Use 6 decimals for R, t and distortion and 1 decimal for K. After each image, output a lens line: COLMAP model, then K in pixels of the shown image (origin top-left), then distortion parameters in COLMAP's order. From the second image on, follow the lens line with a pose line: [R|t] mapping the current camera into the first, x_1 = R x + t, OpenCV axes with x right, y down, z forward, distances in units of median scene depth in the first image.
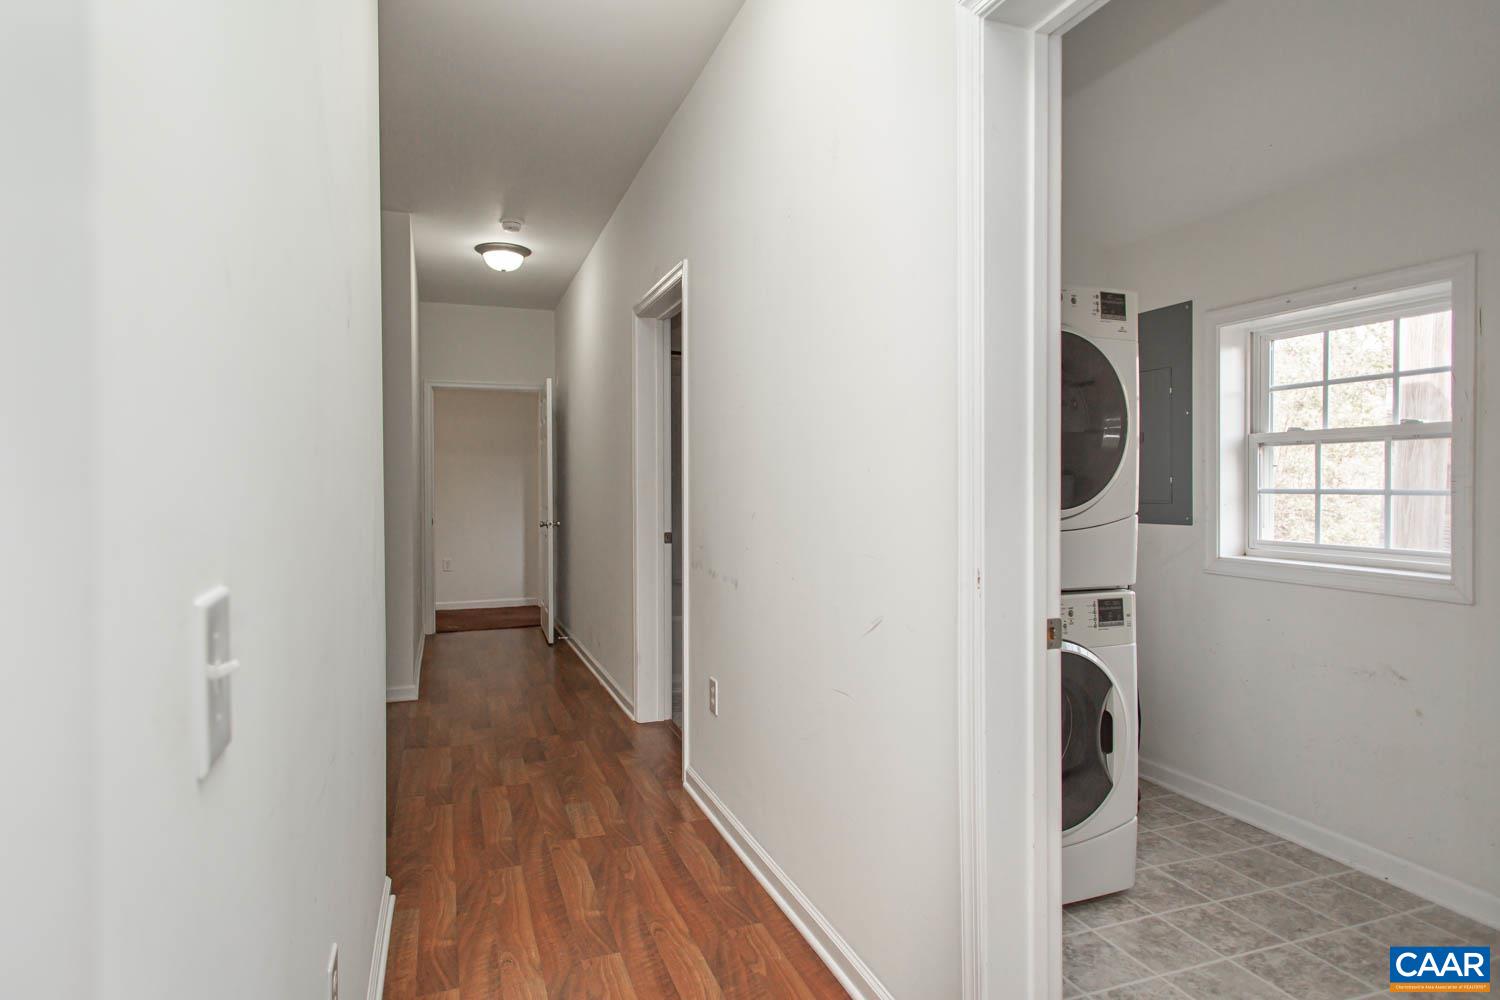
lens RADIAL K [[839.6, 0, 749.6], [0, 839.6, 492.5], [0, 0, 1]] dist [0.013294, 0.001390]
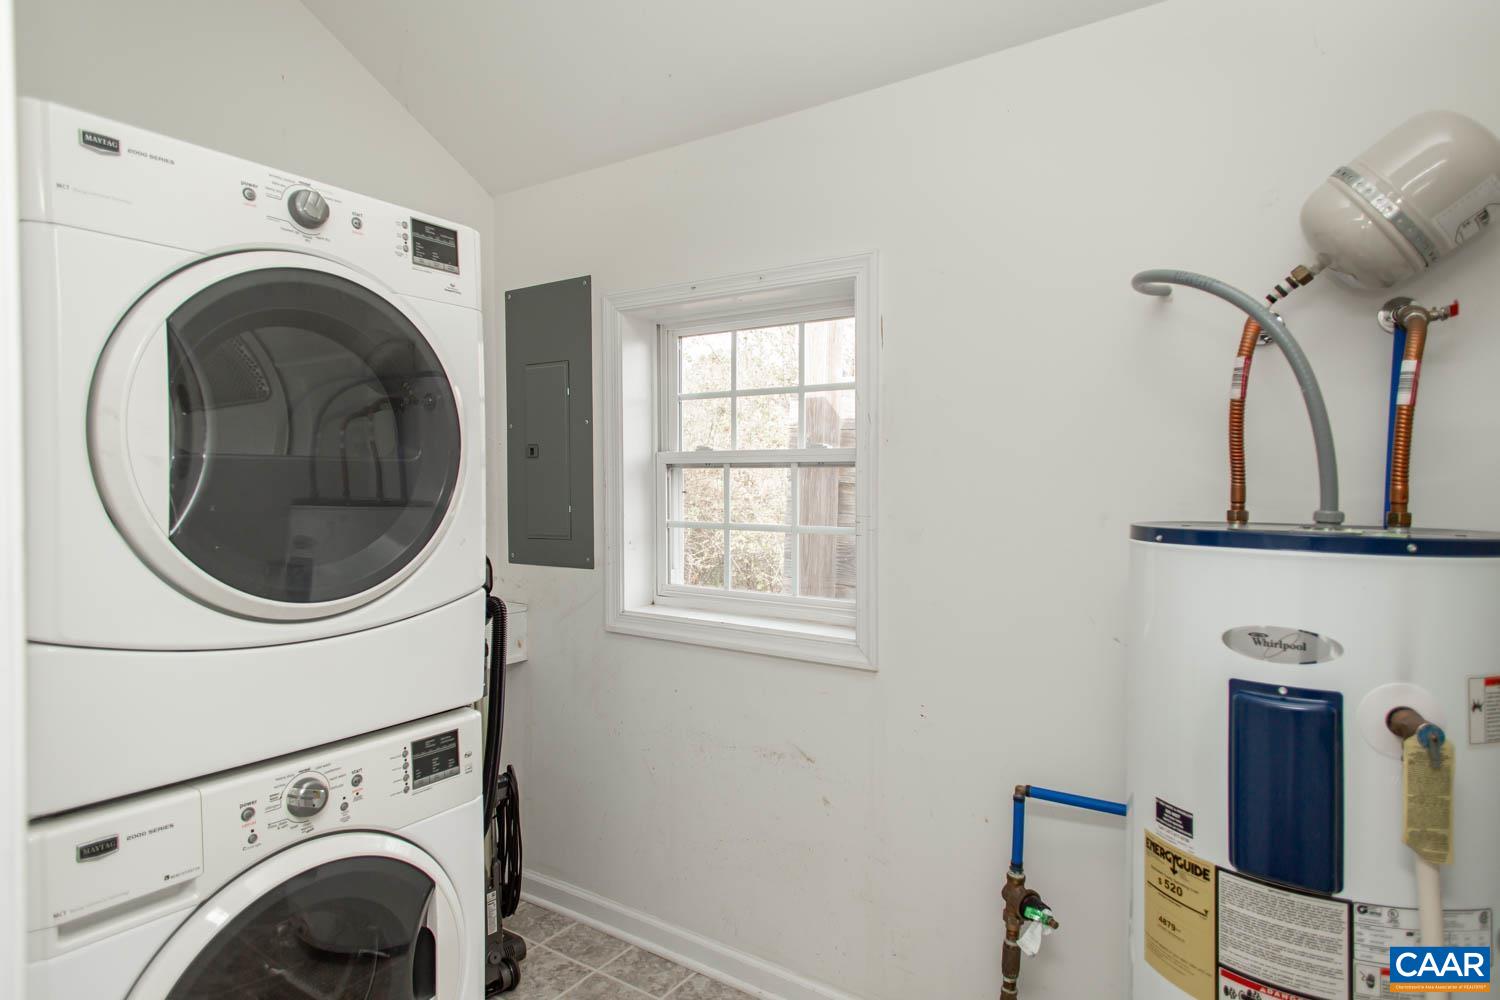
lens RADIAL K [[839.6, 0, 750.1], [0, 839.6, 495.3], [0, 0, 1]] dist [0.013294, 0.001390]
pose [[0.823249, -0.014566, 0.567494, 0.231652], [0.005416, 0.999827, 0.017806, -0.045706], [-0.567655, -0.011585, 0.823185, 0.320637]]
